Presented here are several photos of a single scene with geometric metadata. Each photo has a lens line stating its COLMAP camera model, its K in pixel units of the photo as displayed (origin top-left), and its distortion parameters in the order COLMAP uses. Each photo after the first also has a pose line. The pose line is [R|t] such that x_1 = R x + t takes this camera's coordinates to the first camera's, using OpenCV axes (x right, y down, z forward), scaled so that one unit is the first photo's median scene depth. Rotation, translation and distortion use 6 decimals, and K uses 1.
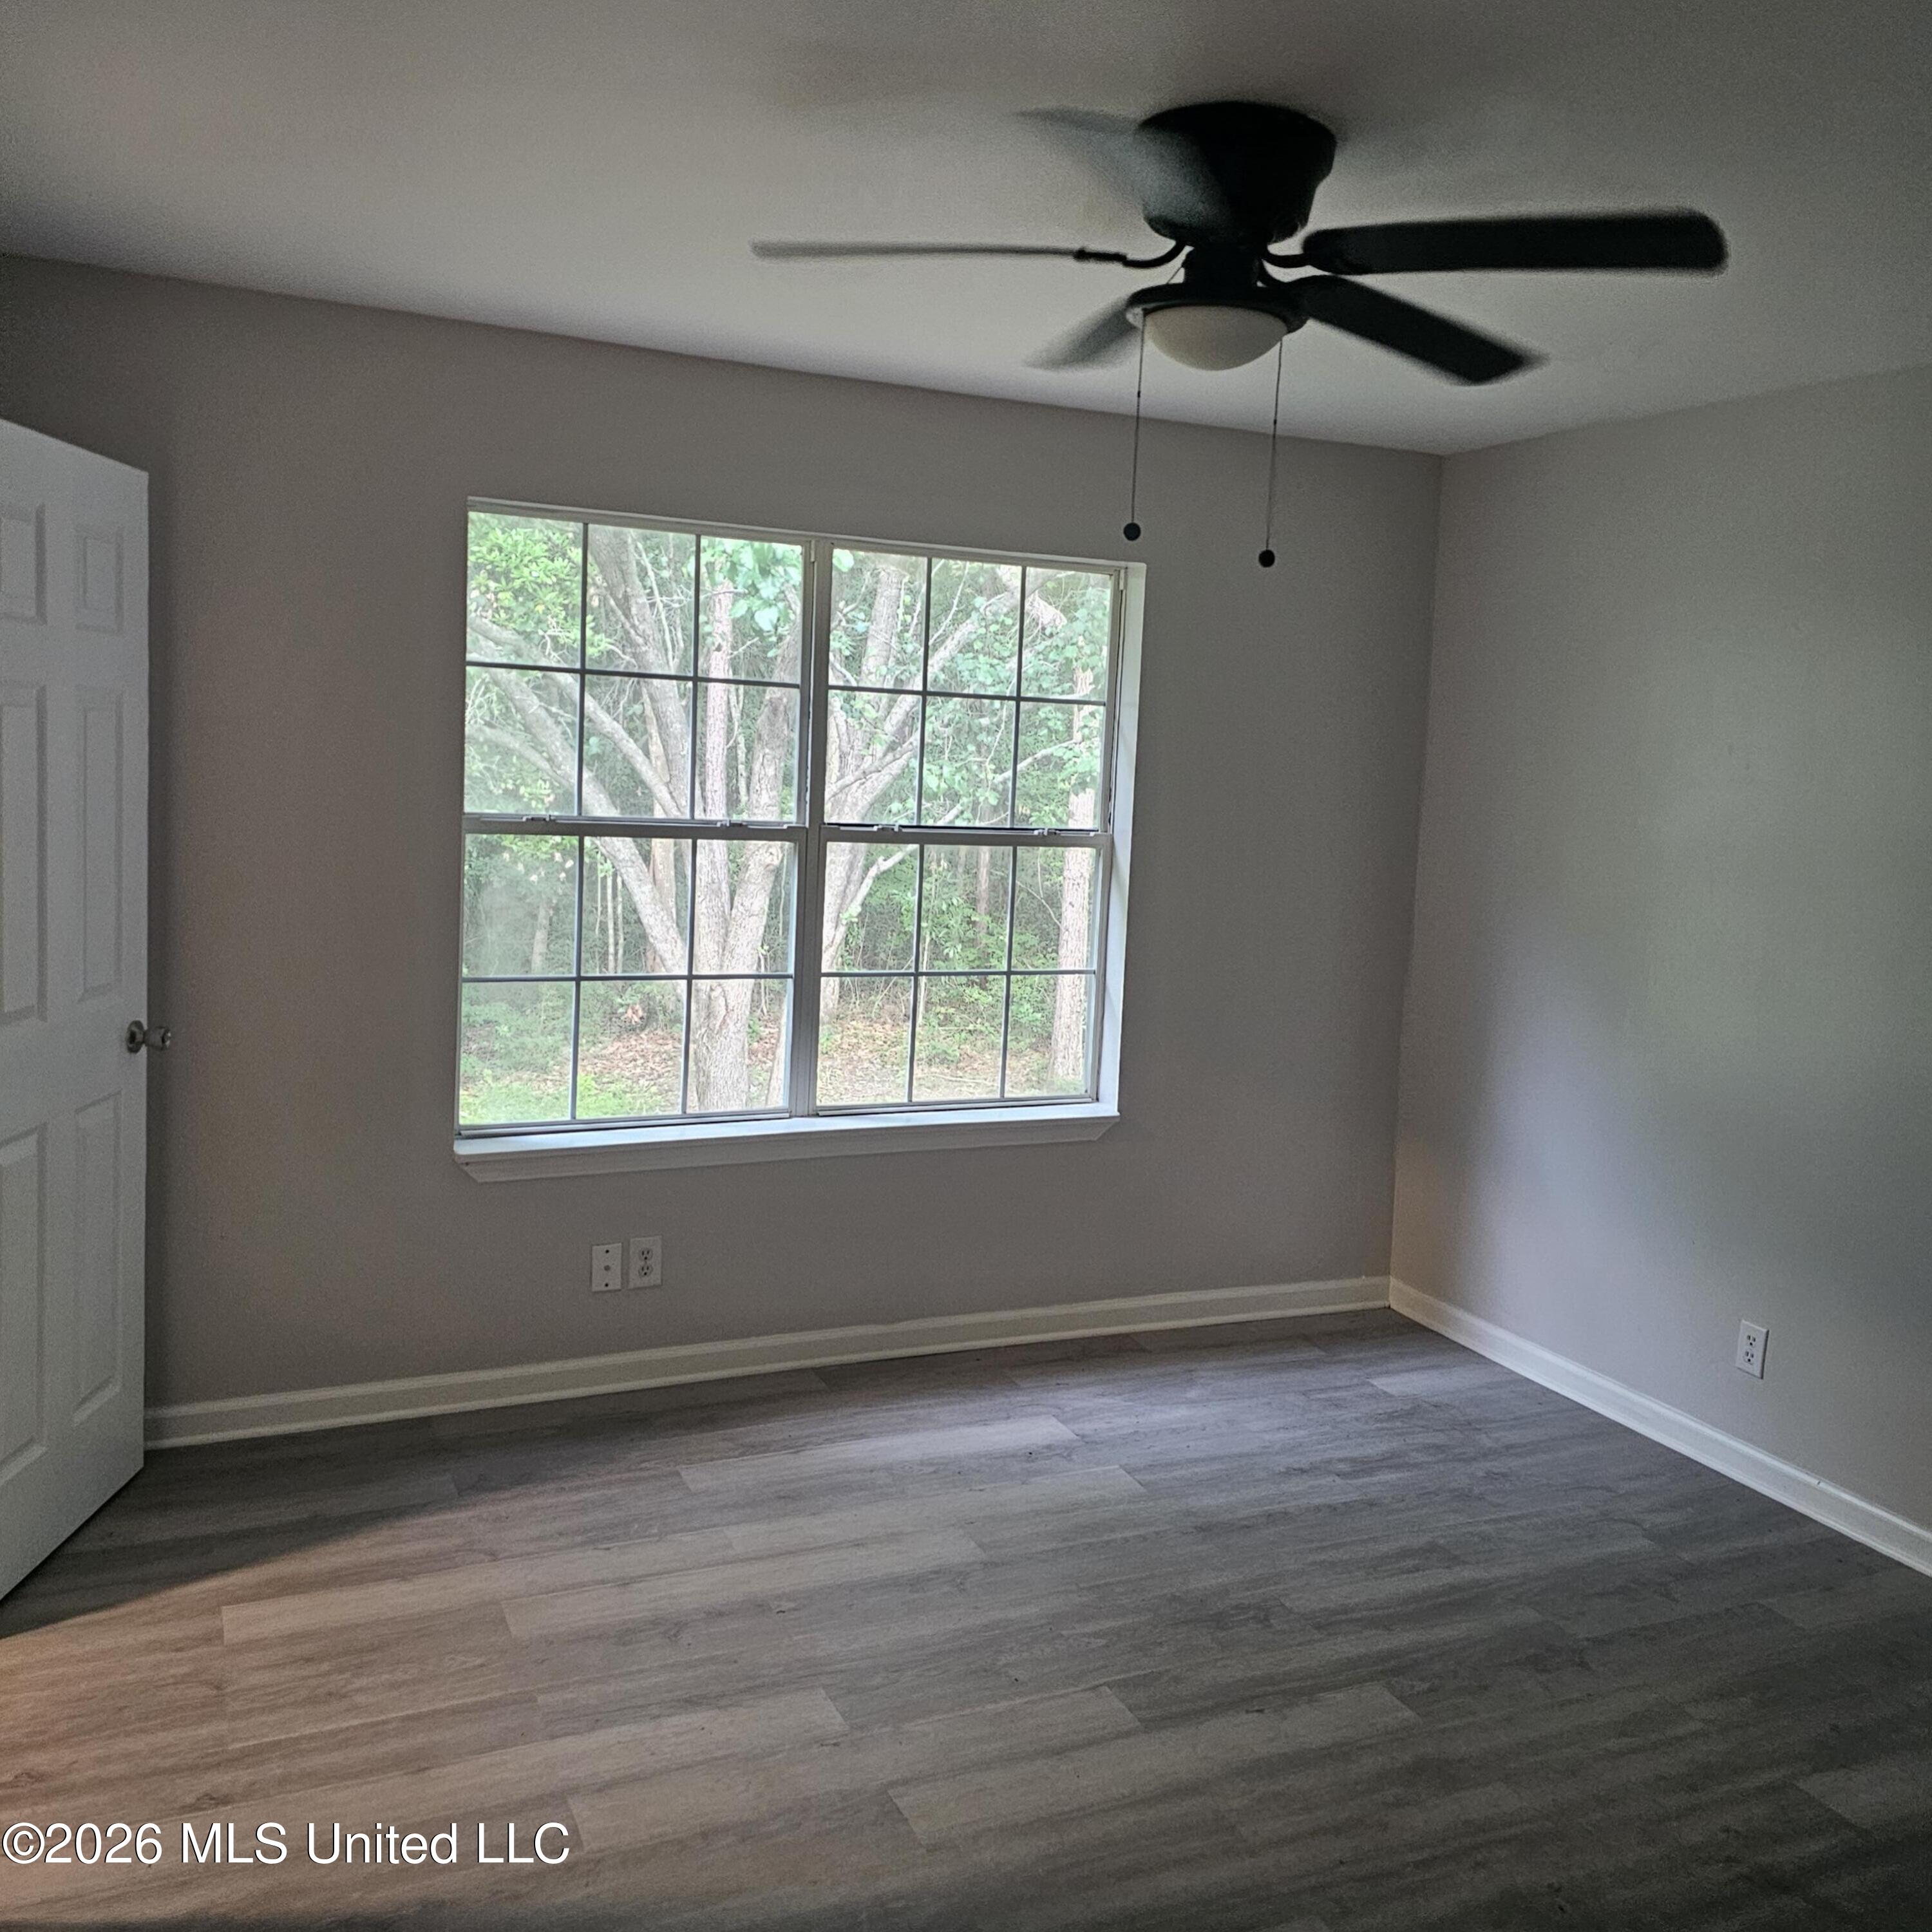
lens RADIAL K [[1733.3, 0, 939.3], [0, 1733.3, 908.2], [0, 0, 1]] dist [0.076611, -0.075651]
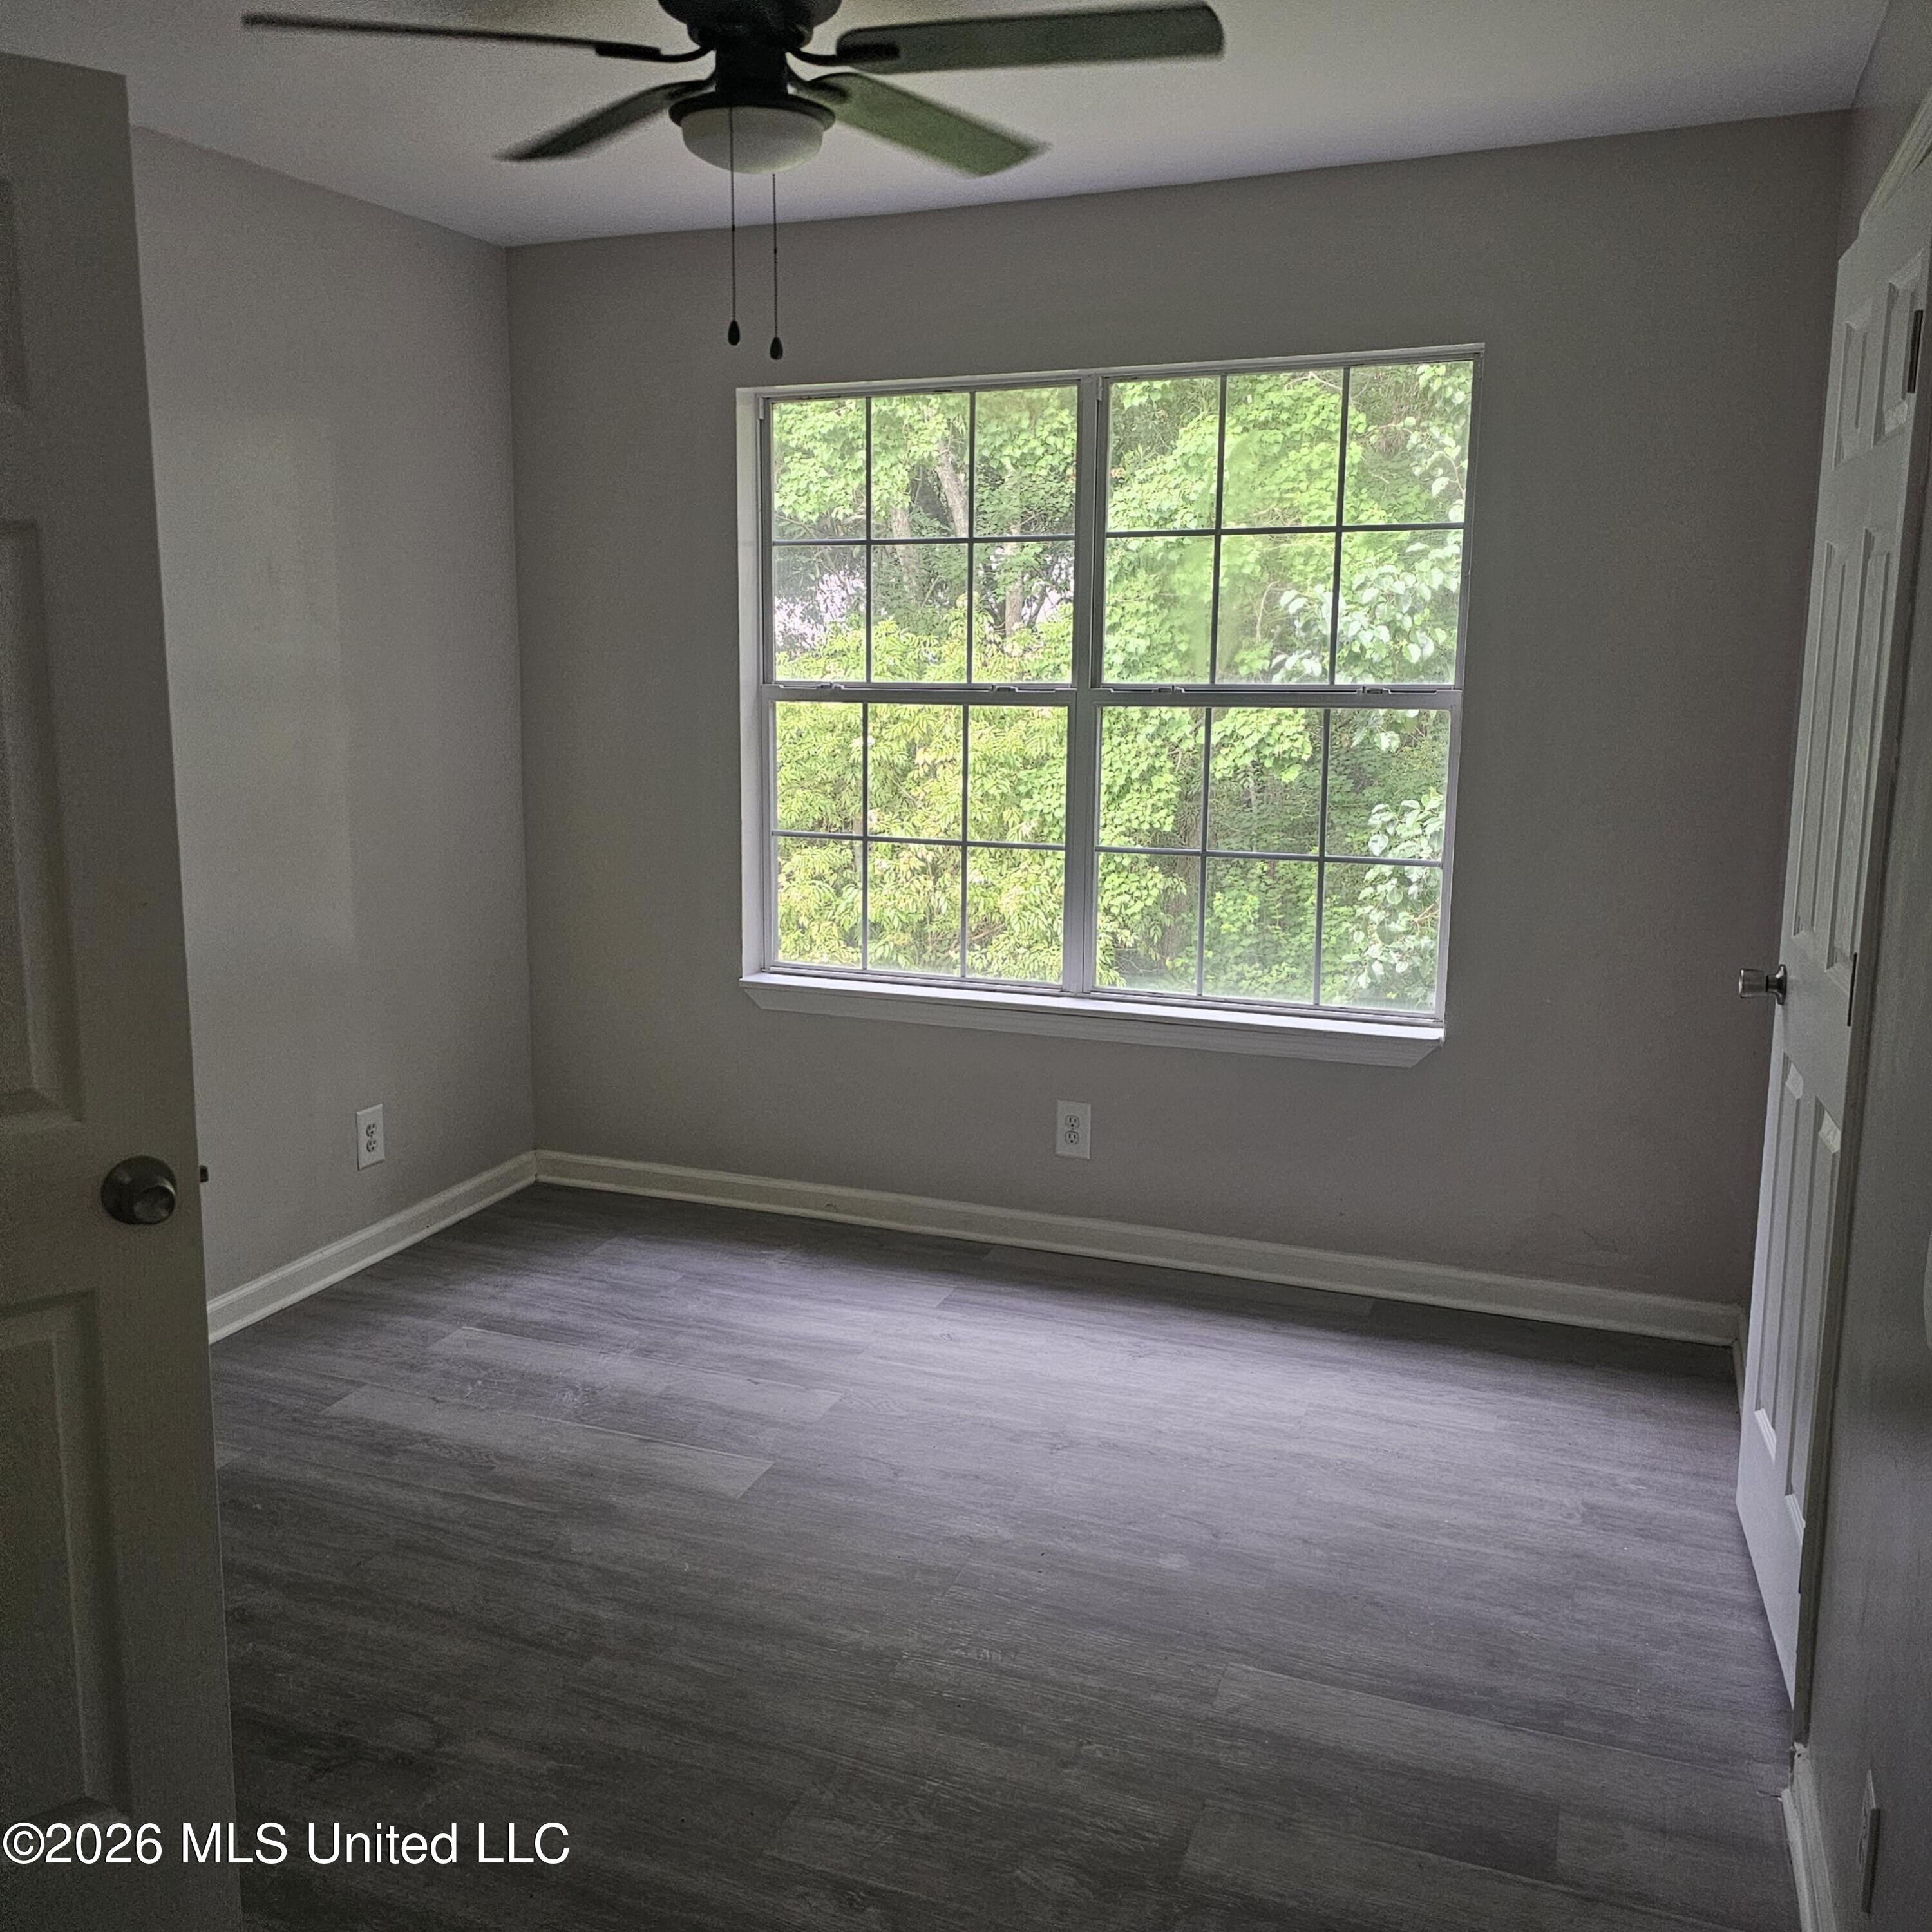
lens RADIAL K [[1788.8, 0, 917.7], [0, 1788.8, 921.1], [0, 0, 1]] dist [0.086876, -0.085272]
pose [[0.686643, 0.084501, -0.722067, 0.581025], [-0.034676, 0.995898, 0.083571, -0.000256], [0.726168, -0.032345, 0.686757, 0.263543]]
